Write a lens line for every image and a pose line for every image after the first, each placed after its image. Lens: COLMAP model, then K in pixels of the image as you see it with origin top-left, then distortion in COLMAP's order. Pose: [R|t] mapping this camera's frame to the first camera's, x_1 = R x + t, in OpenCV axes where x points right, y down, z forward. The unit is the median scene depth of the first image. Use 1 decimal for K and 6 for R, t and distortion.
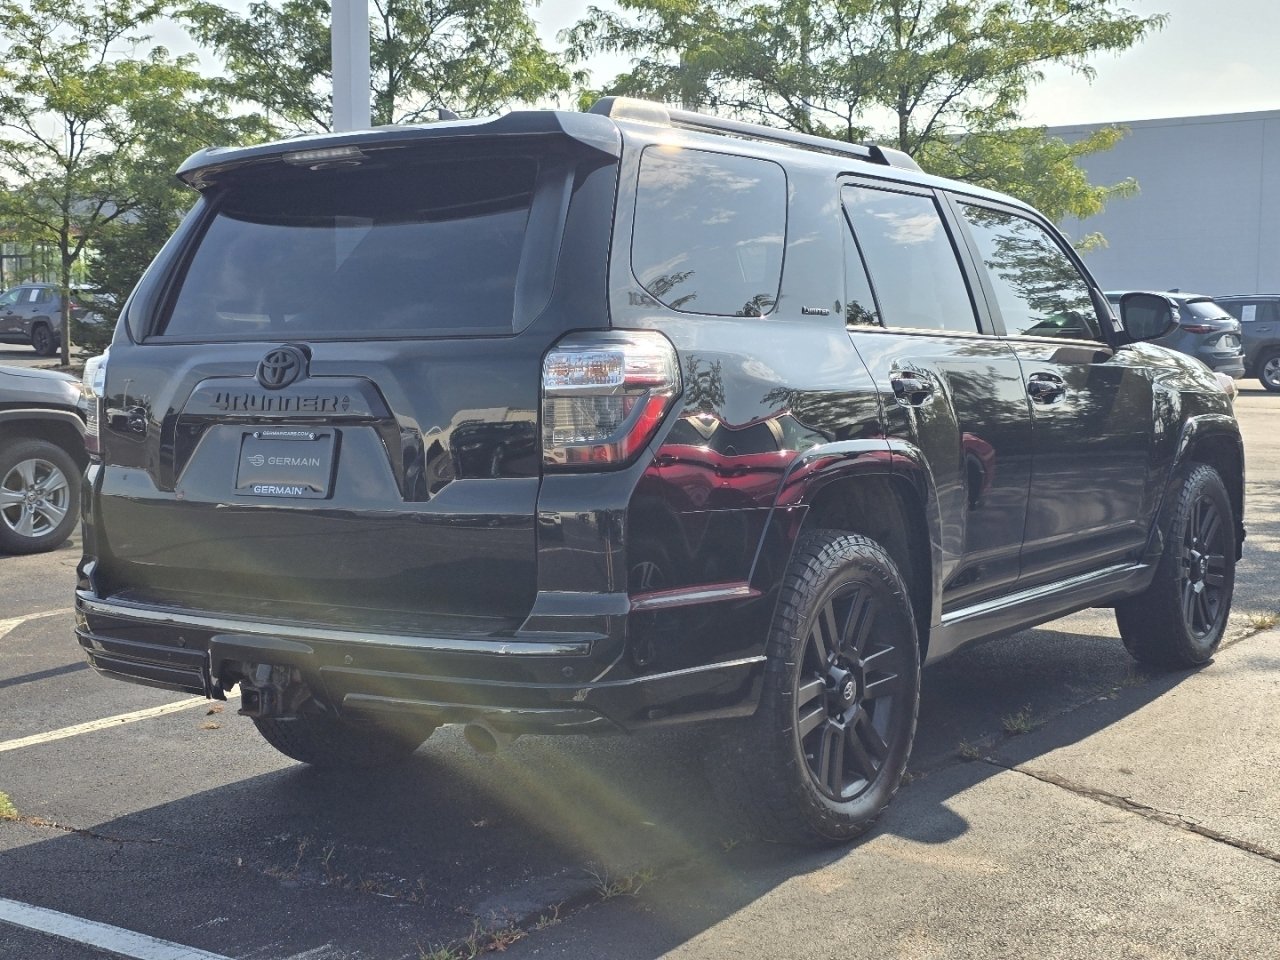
lens RADIAL K [[1847.8, 0, 640.0], [0, 1847.8, 480.0], [0, 0, 1]] dist [0.030417, -0.092609]
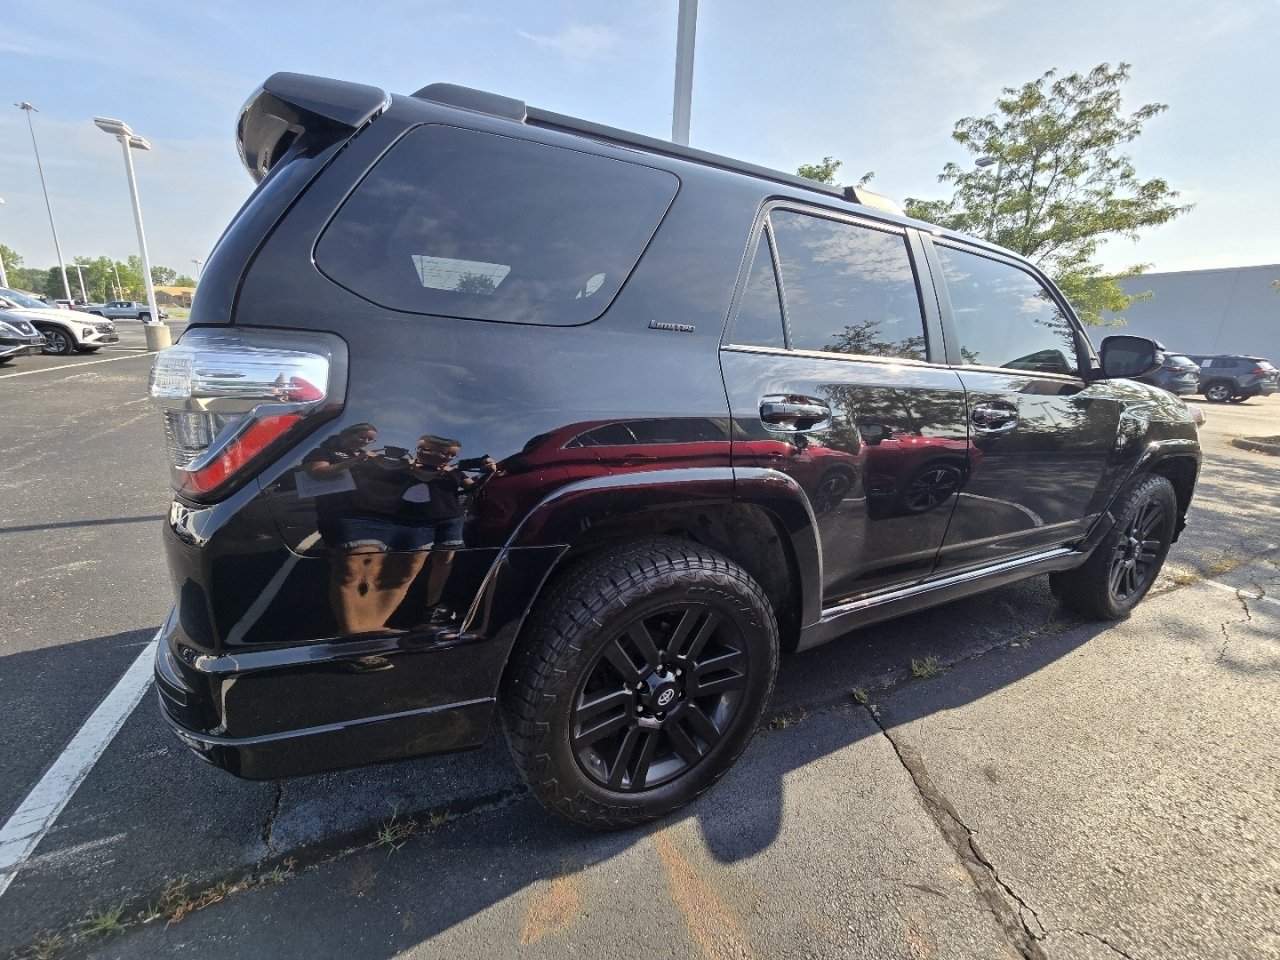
lens RADIAL K [[531.5, 0, 640.0], [0, 531.5, 480.0], [0, 0, 1]] dist [-0.006310, 0.000105]
pose [[0.882868, 0.158471, -0.442076, 0.145973], [-0.085292, 0.979798, 0.180891, -0.041904], [0.461811, -0.121997, 0.878548, 0.500597]]
